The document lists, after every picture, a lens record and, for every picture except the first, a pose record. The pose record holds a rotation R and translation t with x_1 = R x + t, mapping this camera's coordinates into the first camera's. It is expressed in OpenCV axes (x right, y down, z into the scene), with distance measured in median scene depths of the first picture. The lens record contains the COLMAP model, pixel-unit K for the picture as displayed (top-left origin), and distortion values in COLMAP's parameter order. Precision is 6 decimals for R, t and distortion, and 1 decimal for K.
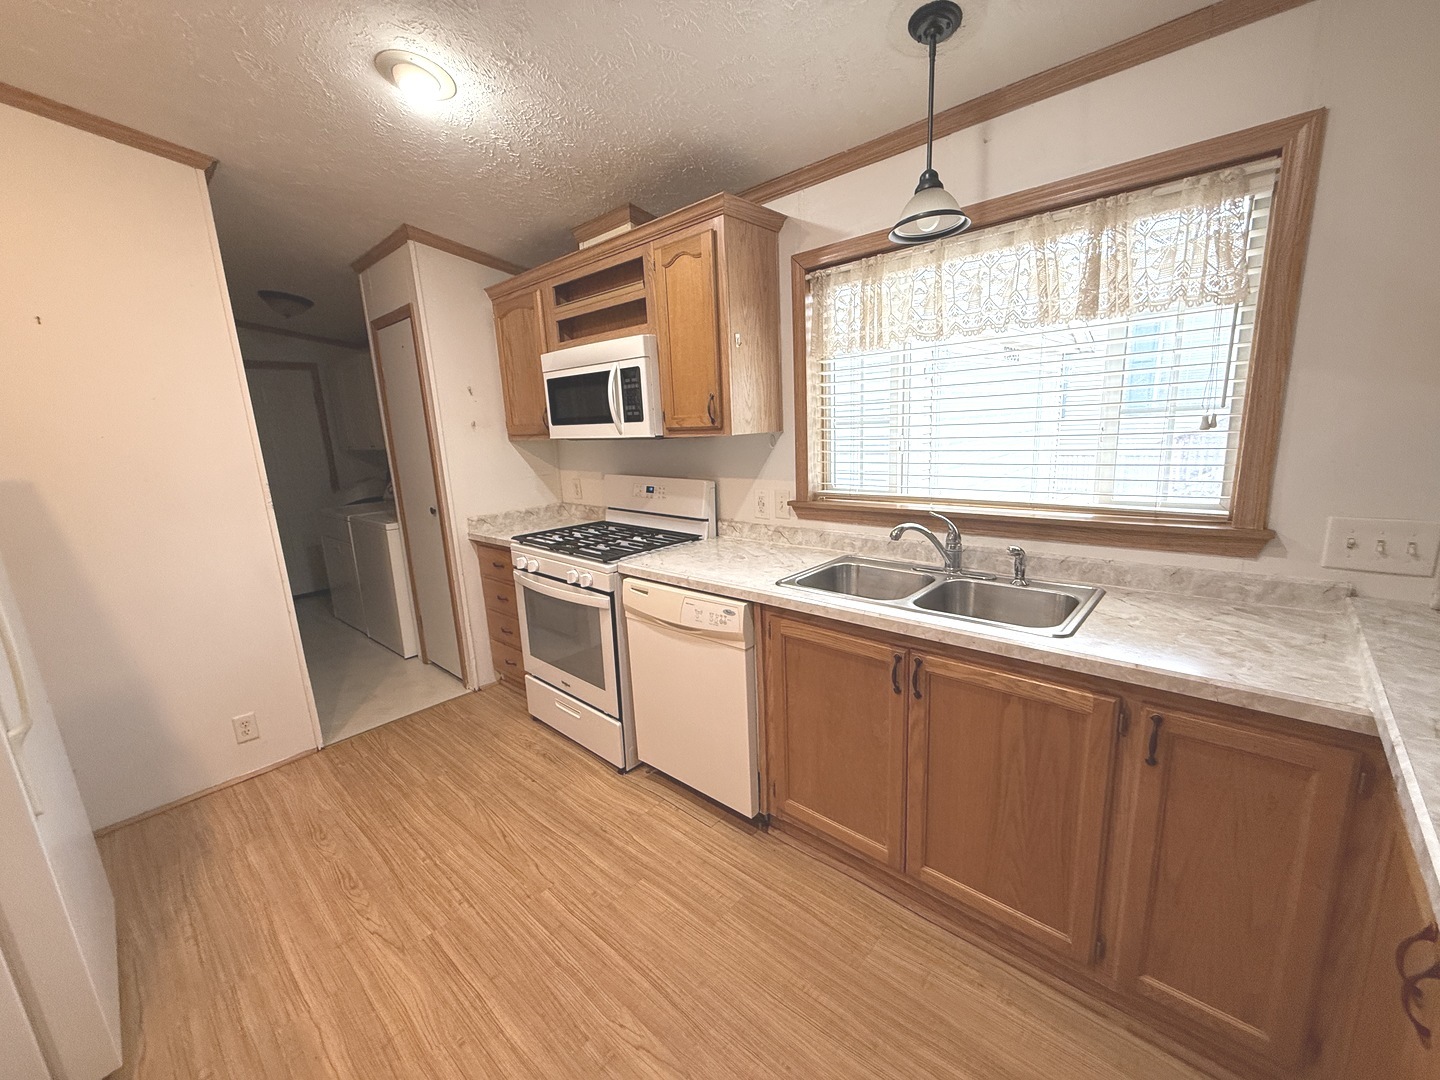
lens RADIAL K [[574.2, 0, 716.0], [0, 574.2, 540.7], [0, 0, 1]] dist [0.000573, -0.000185]
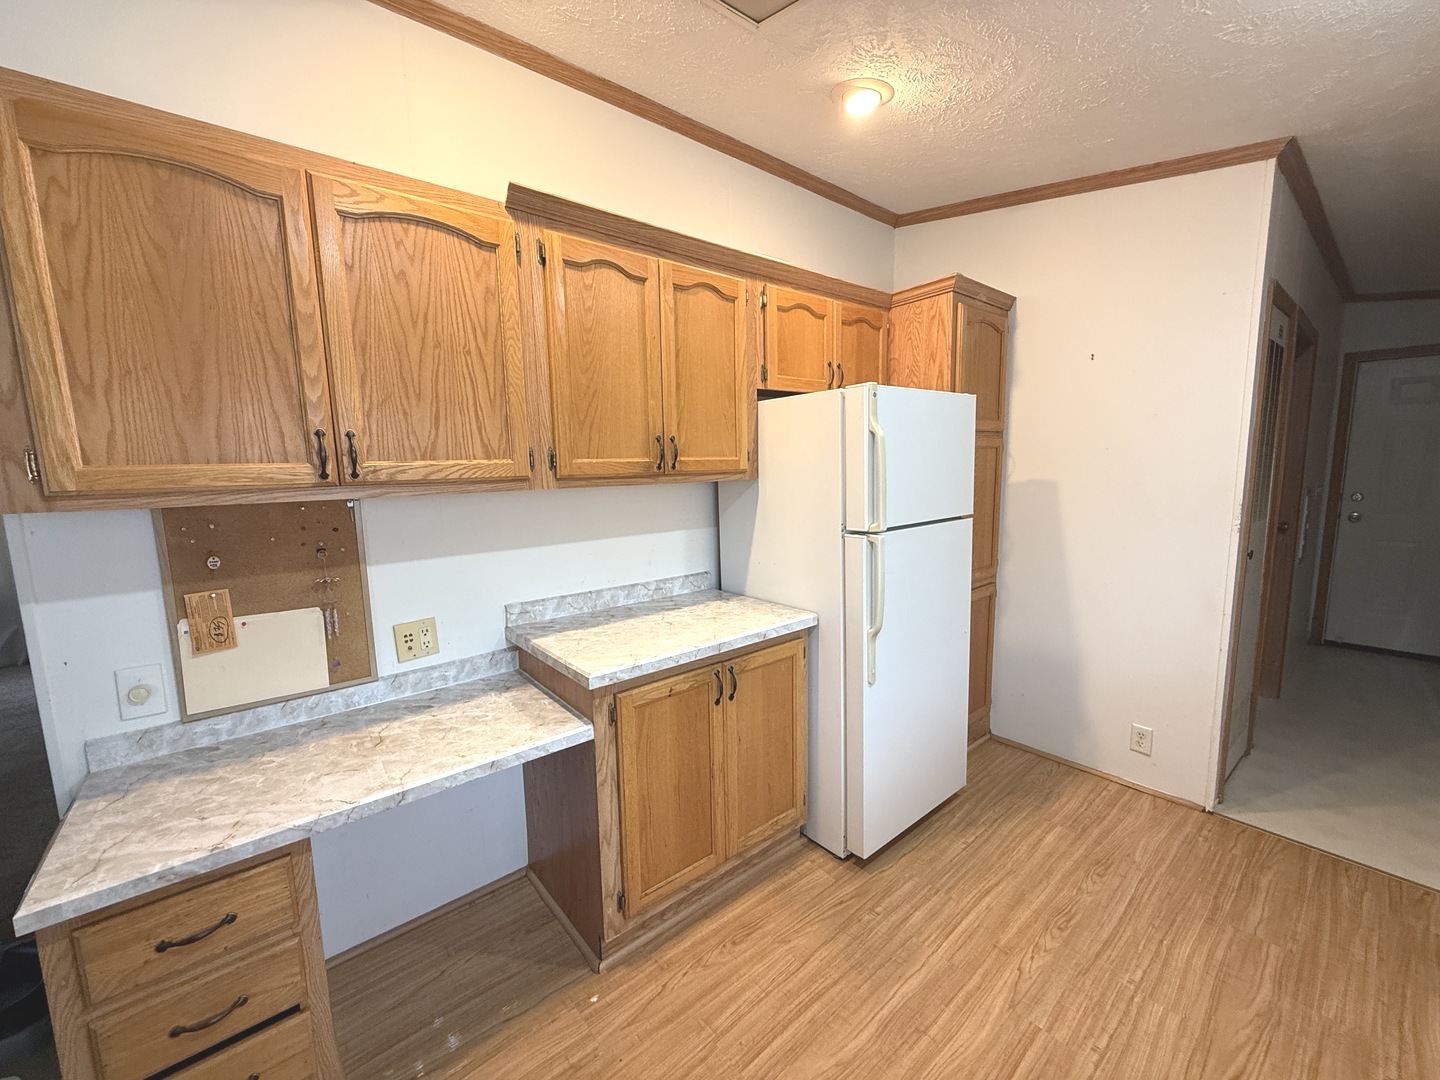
lens RADIAL K [[574.2, 0, 715.0], [0, 574.2, 538.6], [0, 0, 1]] dist [0.000573, -0.000185]
pose [[-0.138271, 0.181100, -0.973696, 0.250538], [-0.173899, 0.963426, 0.203885, -0.110241], [0.975008, 0.197516, -0.101721, 0.396886]]
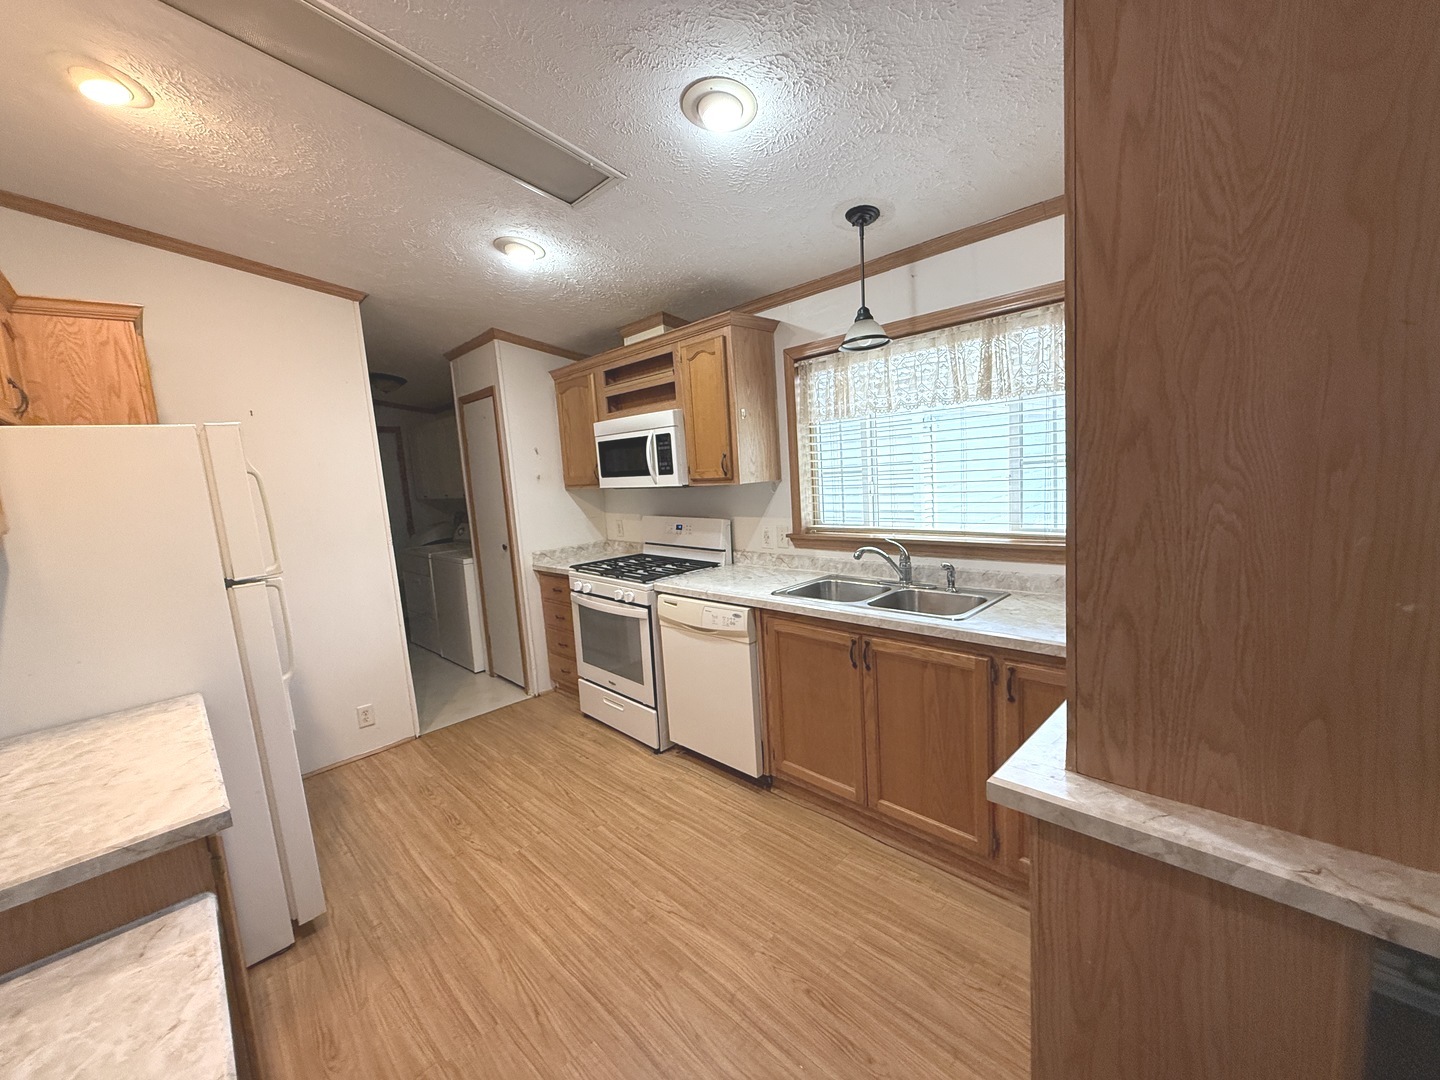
lens RADIAL K [[574.2, 0, 715.0], [0, 574.2, 541.0], [0, 0, 1]] dist [0.000573, -0.000185]
pose [[0.998306, -0.011646, -0.057010, 0.048245], [0.007451, 0.997286, -0.073244, 0.046877], [0.057708, 0.072695, 0.995683, -0.334450]]
